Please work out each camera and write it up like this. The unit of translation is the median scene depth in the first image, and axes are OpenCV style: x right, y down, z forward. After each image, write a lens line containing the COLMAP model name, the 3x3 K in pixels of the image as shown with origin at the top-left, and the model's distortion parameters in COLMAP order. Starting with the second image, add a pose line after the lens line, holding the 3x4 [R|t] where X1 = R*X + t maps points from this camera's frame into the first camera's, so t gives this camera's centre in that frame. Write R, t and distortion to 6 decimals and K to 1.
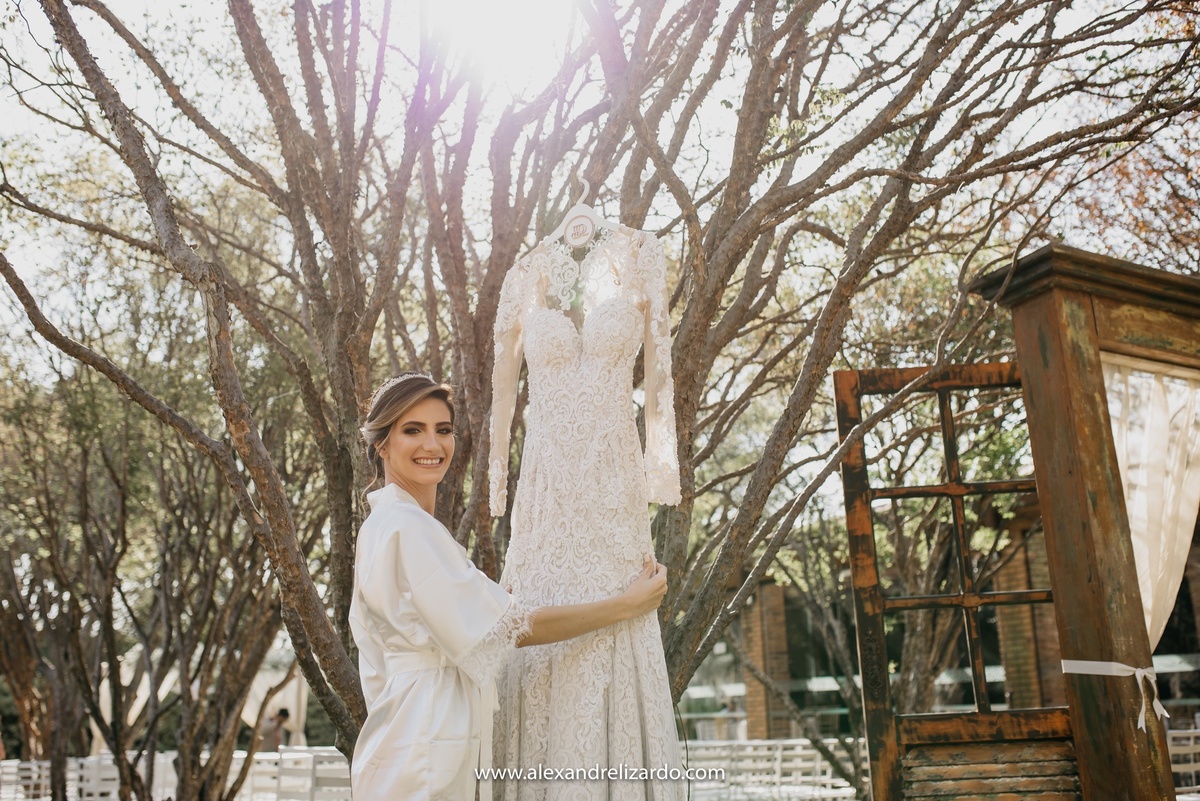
lens RADIAL K [[1142.9, 0, 600.0], [0, 1142.9, 400.5], [0, 0, 1]] dist [-0.073124, 0.127068]
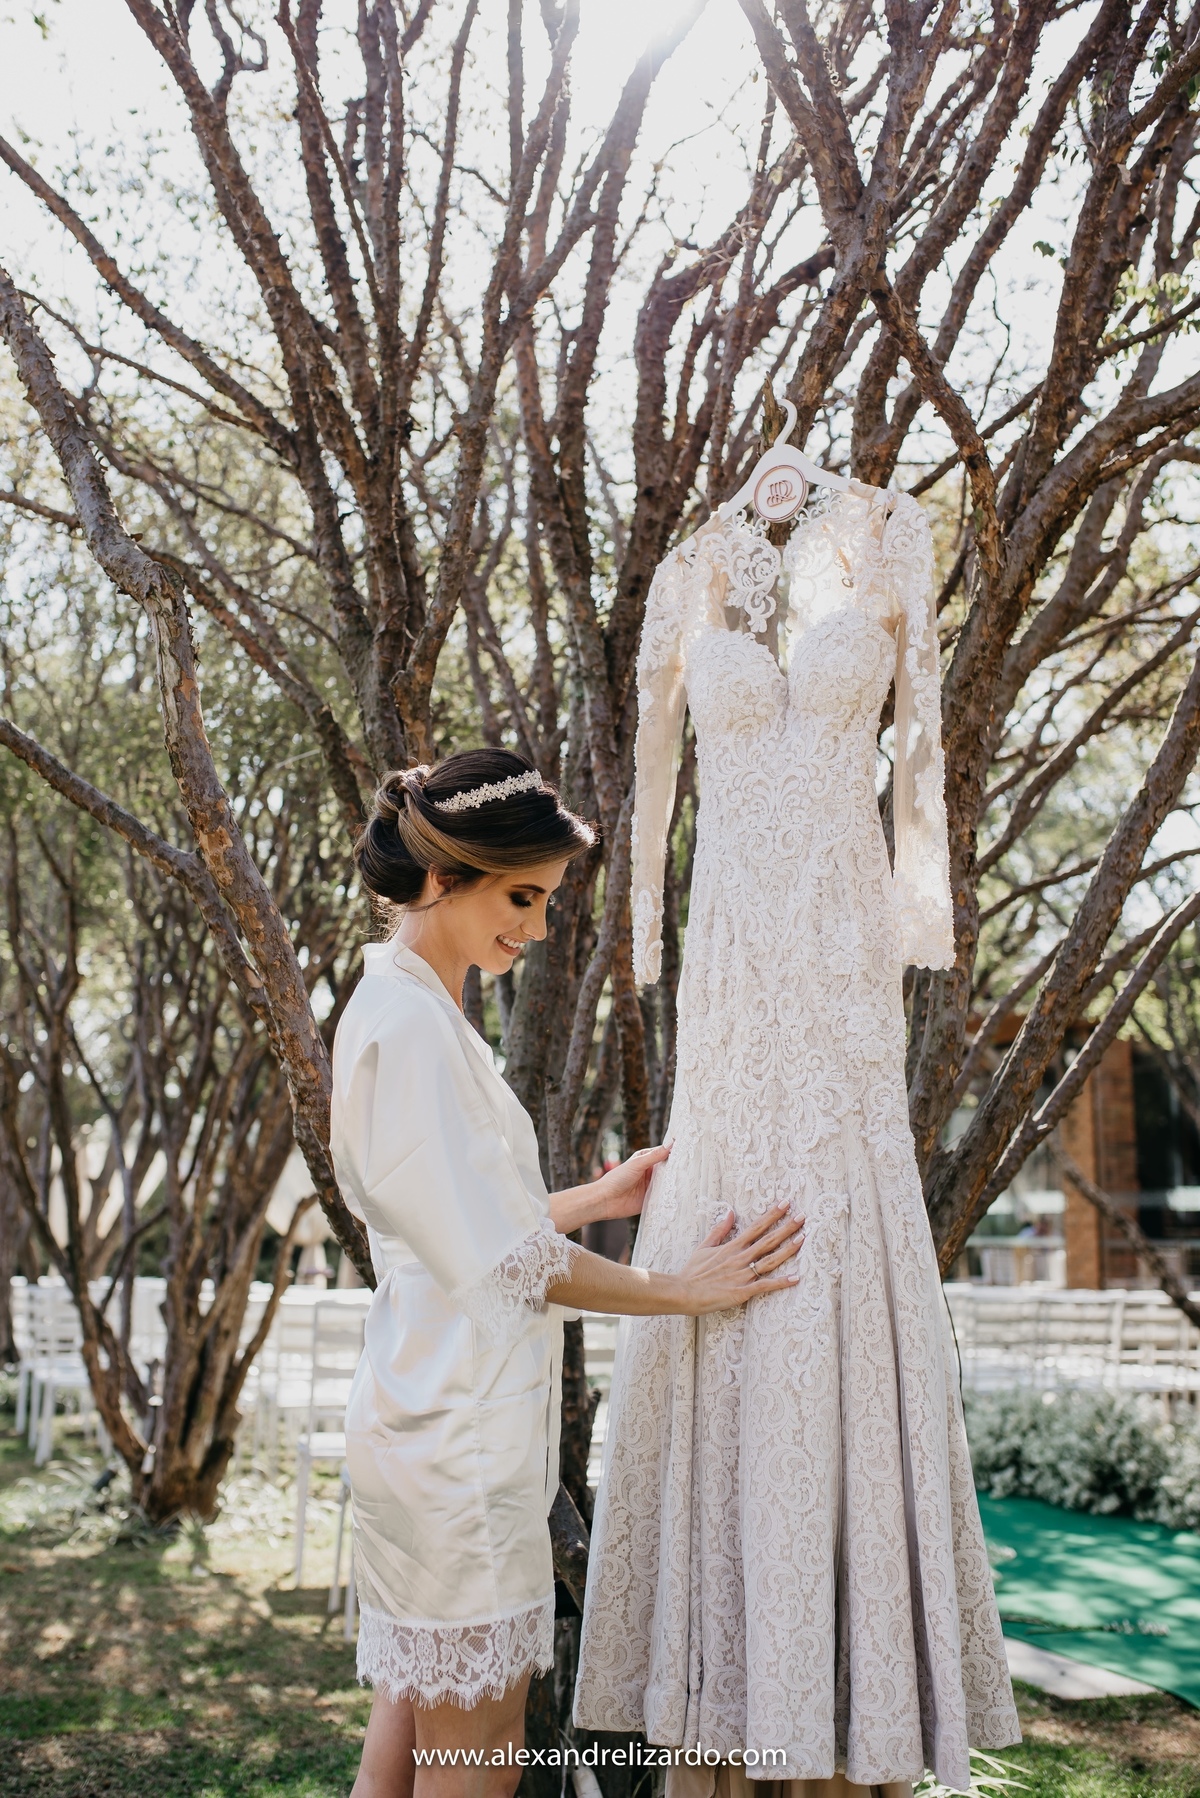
lens RADIAL K [[1712.5, 0, 598.9], [0, 1712.5, 791.4], [0, 0, 1]] dist [-0.073124, 0.127068]
pose [[0.989664, 0.002929, -0.143374, 0.014017], [0.010149, 0.995853, 0.090405, -0.067251], [0.143044, -0.090926, 0.985531, 0.106121]]
